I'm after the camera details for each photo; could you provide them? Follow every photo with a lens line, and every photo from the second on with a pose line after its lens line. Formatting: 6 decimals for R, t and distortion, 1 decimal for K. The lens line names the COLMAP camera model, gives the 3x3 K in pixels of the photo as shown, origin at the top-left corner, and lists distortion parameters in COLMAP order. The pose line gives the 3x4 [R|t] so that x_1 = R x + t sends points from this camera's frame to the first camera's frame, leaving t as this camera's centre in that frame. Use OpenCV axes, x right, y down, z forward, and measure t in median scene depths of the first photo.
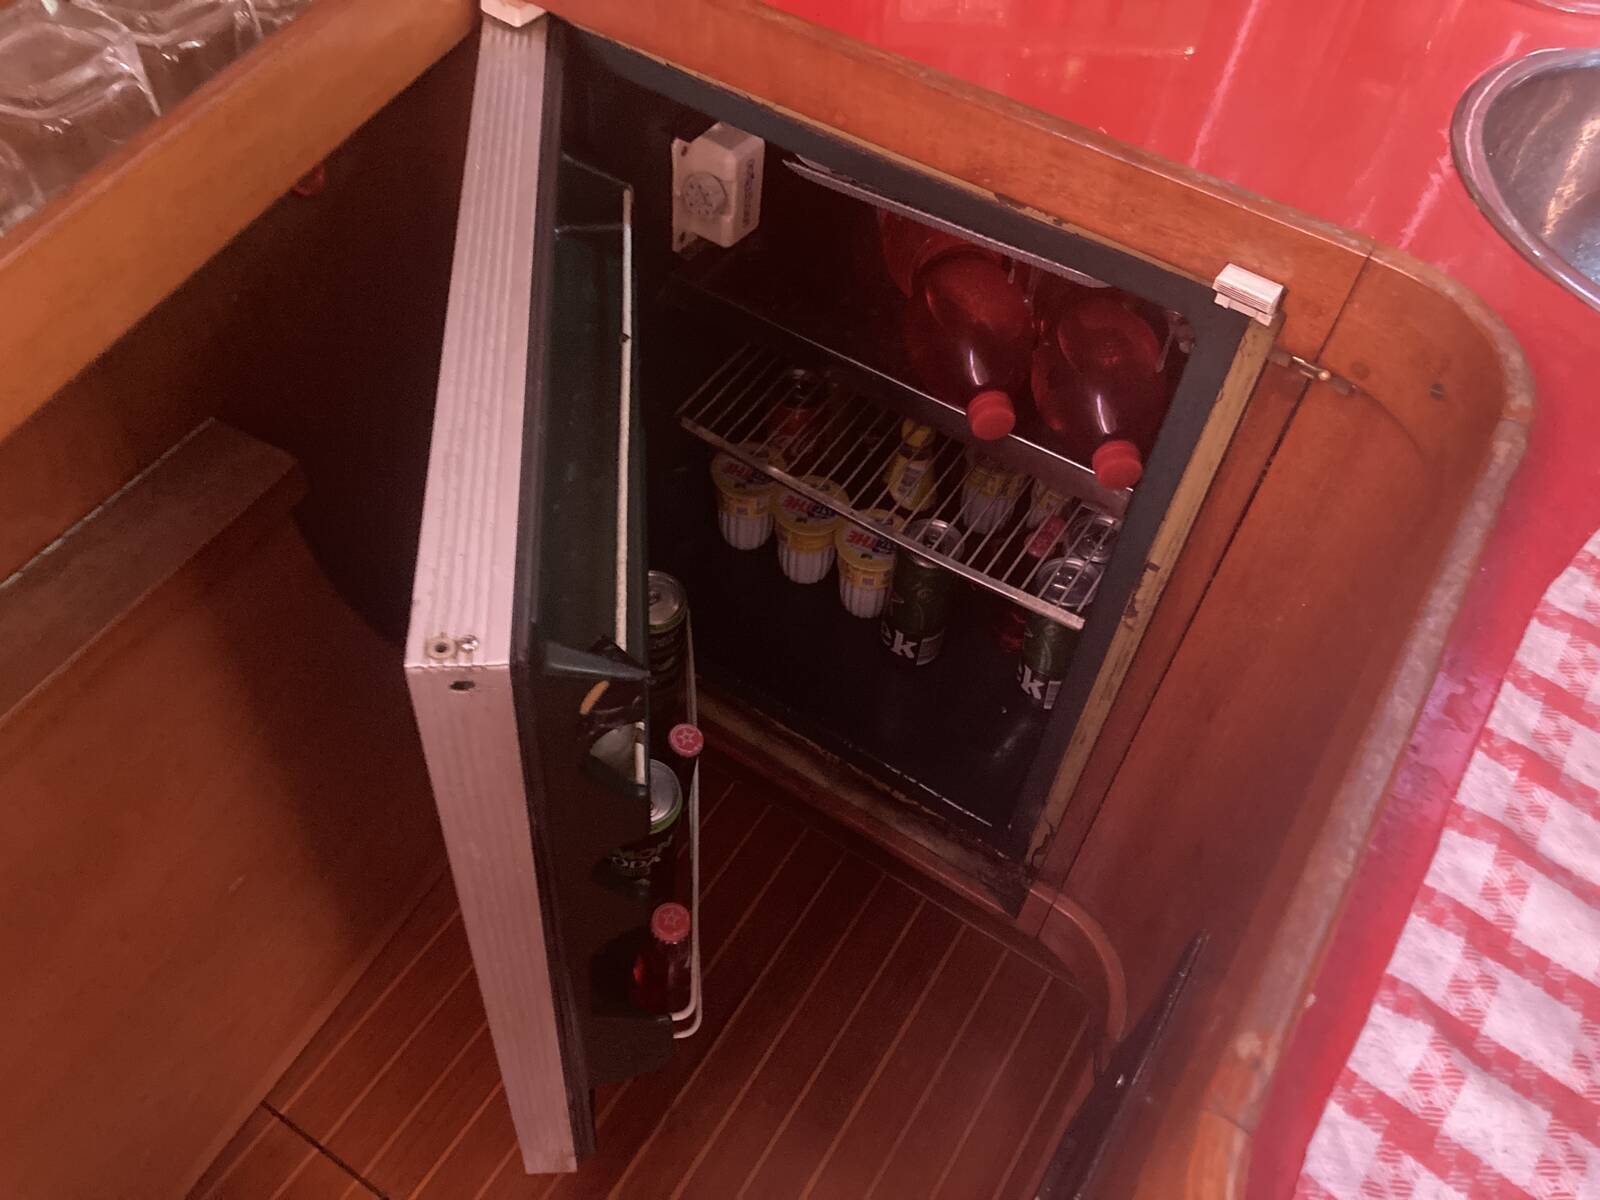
lens RADIAL K [[1317.1, 0, 787.9], [0, 1317.1, 589.5], [0, 0, 1]] dist [0.041248, -0.062892]
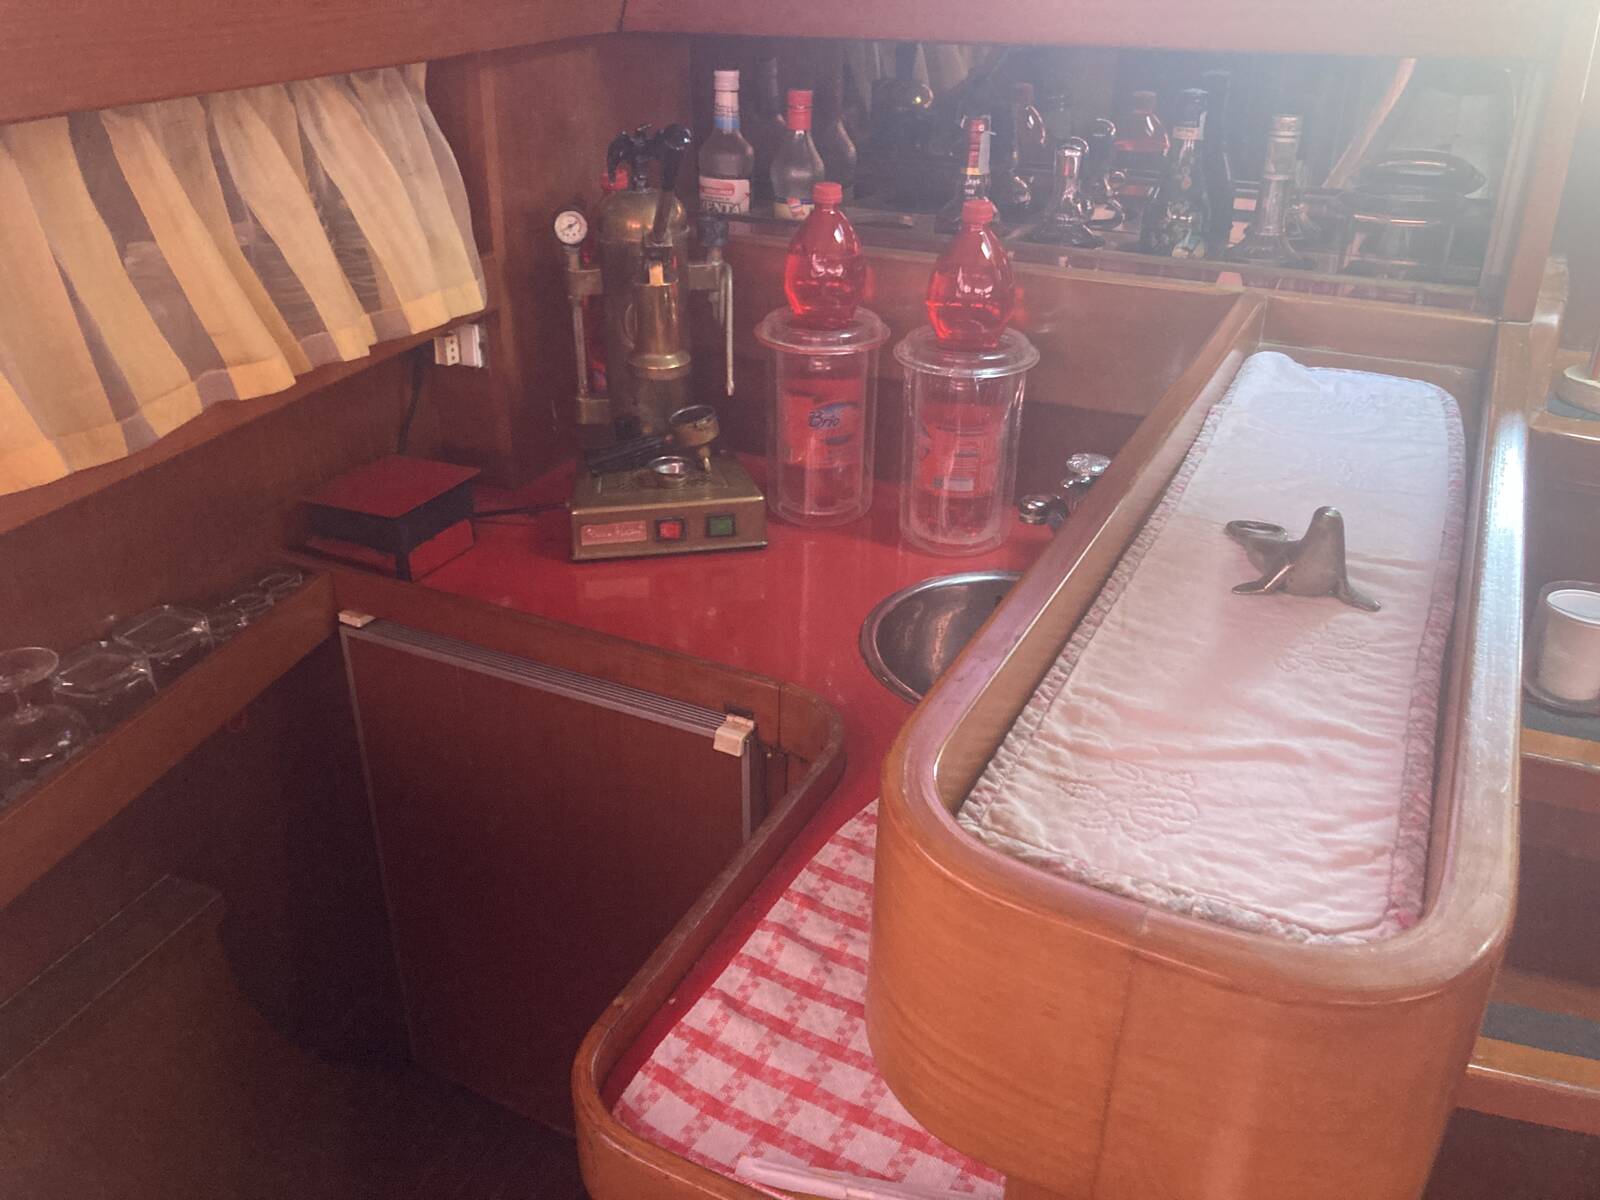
lens RADIAL K [[1317.1, 0, 787.9], [0, 1317.1, 589.5], [0, 0, 1]] dist [0.041248, -0.062892]
pose [[0.992628, -0.109545, 0.051858, 0.485310], [0.121054, 0.917062, -0.379925, 0.482856], [-0.005938, 0.383402, 0.923563, -1.167314]]
